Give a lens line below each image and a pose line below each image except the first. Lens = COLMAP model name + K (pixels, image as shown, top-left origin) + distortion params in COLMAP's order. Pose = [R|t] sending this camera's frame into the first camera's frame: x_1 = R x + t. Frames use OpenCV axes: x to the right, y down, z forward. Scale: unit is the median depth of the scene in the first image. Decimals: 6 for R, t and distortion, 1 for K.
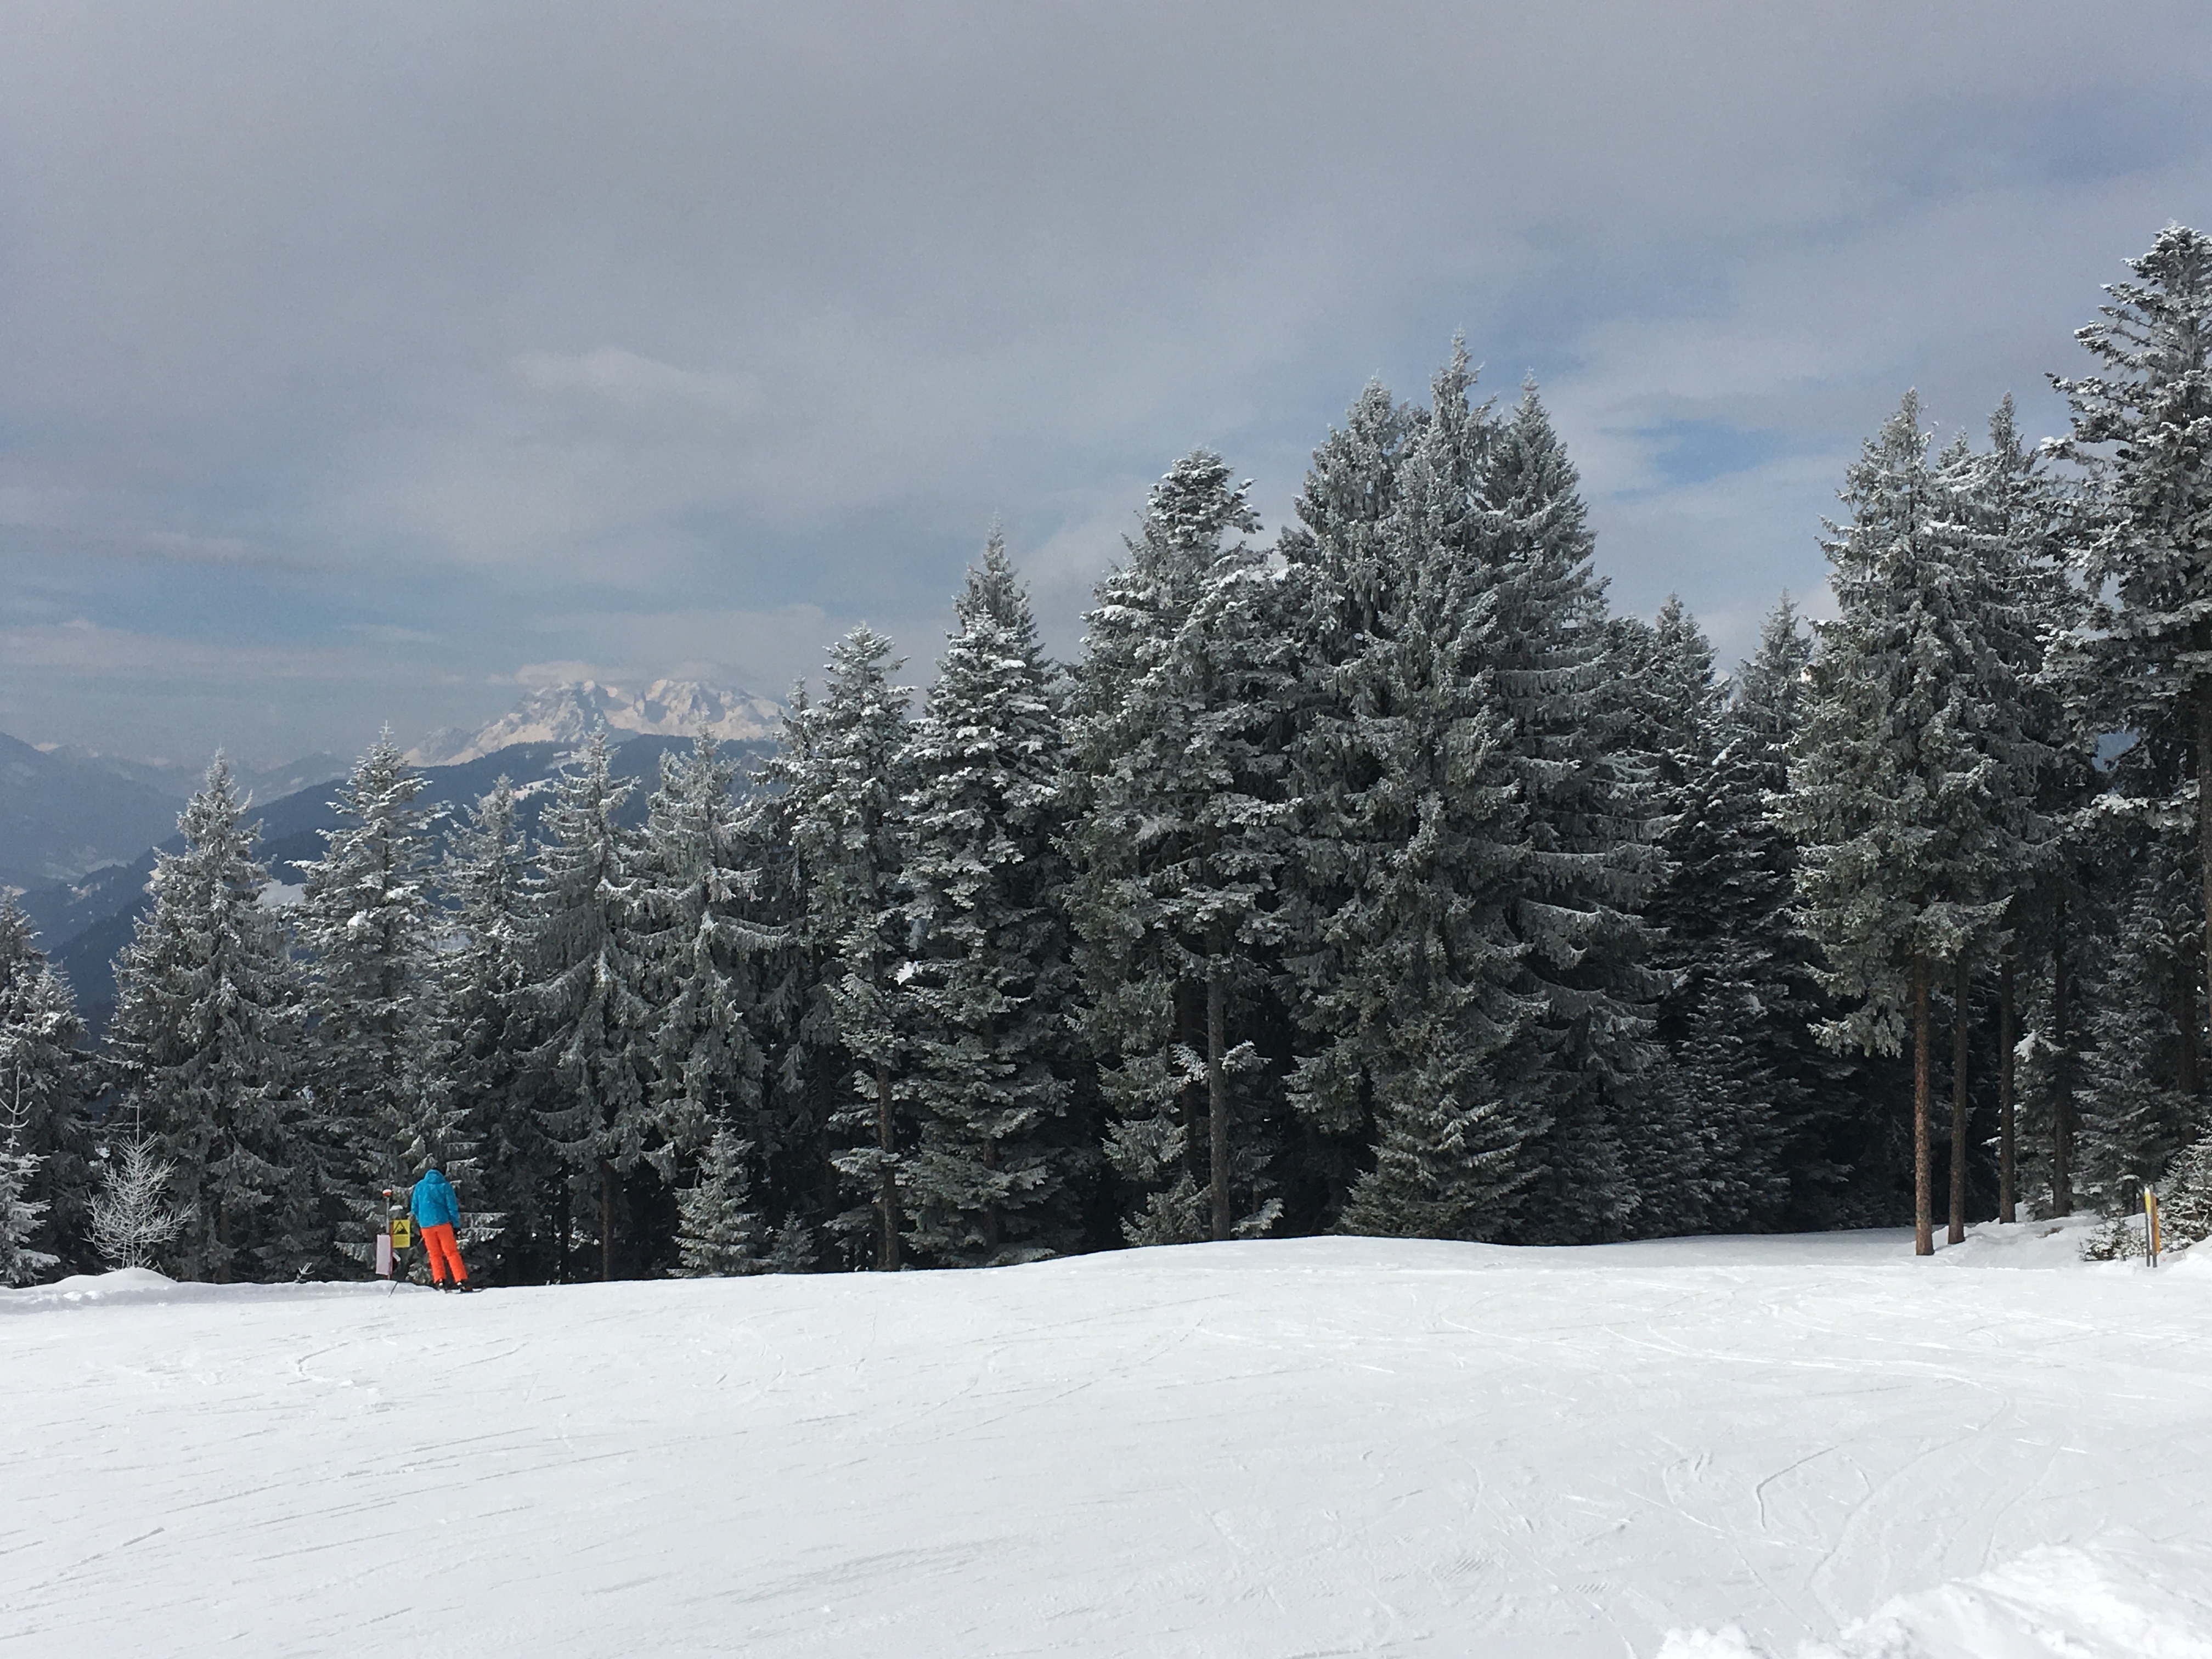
lens RADIAL K [[2717.8, 0, 1106.0], [0, 2717.8, 829.5], [0, 0, 1]] dist [0.003310, 0.003175]
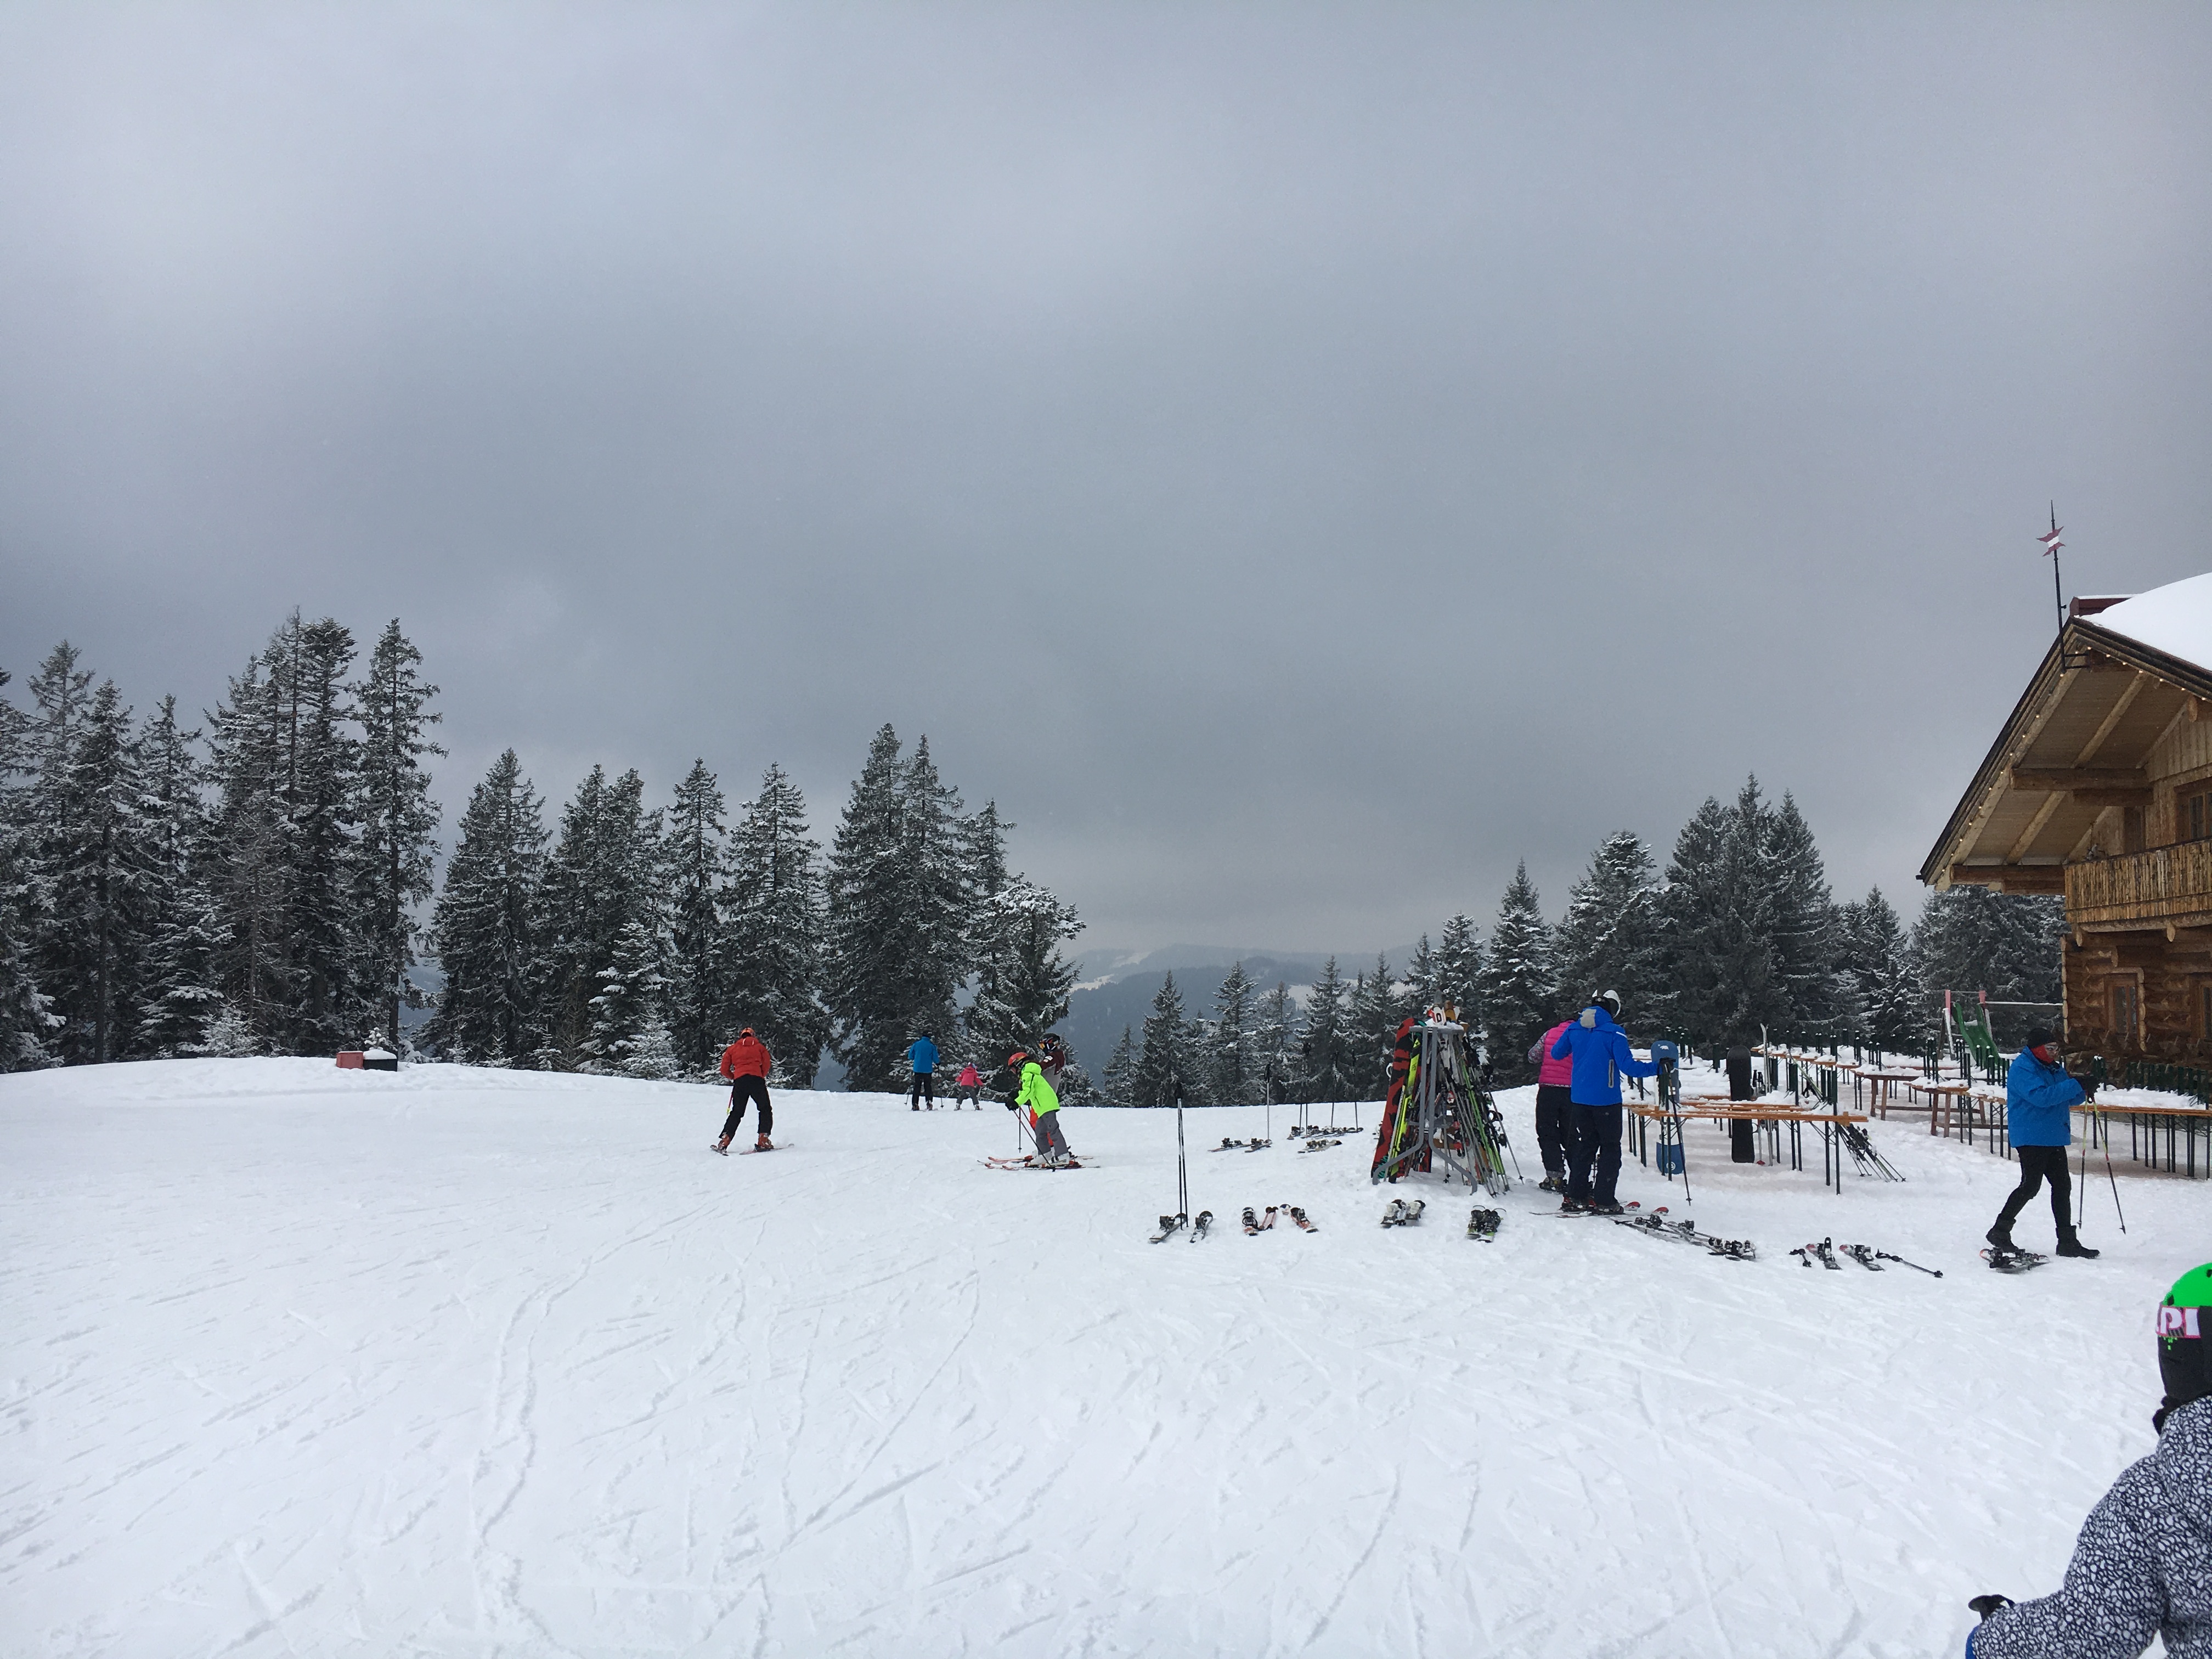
lens RADIAL K [[1754.5, 0, 1106.0], [0, 1754.5, 829.5], [0, 0, 1]] dist [-0.003376, -0.002731]
pose [[0.974231, -0.014466, -0.225087, -0.051217], [-0.010199, 0.994095, -0.108032, 0.013714], [0.225320, 0.107544, 0.968331, -0.418965]]
